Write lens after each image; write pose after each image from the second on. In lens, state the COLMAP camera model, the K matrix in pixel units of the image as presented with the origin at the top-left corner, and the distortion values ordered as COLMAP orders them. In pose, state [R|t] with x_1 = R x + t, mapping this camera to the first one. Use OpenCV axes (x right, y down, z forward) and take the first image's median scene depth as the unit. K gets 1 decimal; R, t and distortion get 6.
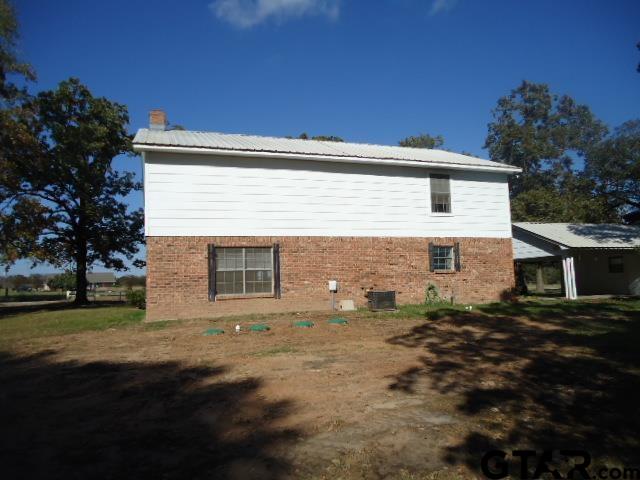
lens RADIAL K [[465.6, 0, 320.1], [0, 465.6, 235.2], [0, 0, 1]] dist [-0.004258, 0.007901]
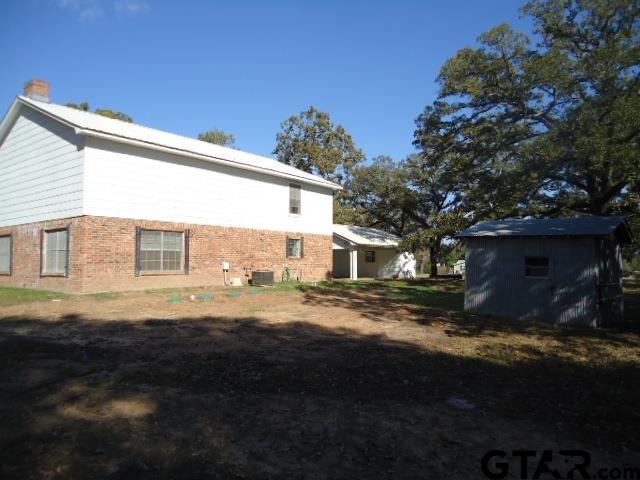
lens RADIAL K [[465.6, 0, 319.3], [0, 465.6, 243.2], [0, 0, 1]] dist [-0.004258, 0.007901]
pose [[0.842791, 0.053470, 0.535579, -0.401682], [-0.079318, 0.996528, 0.025327, -0.003610], [-0.532365, -0.063827, 0.844105, -0.172494]]
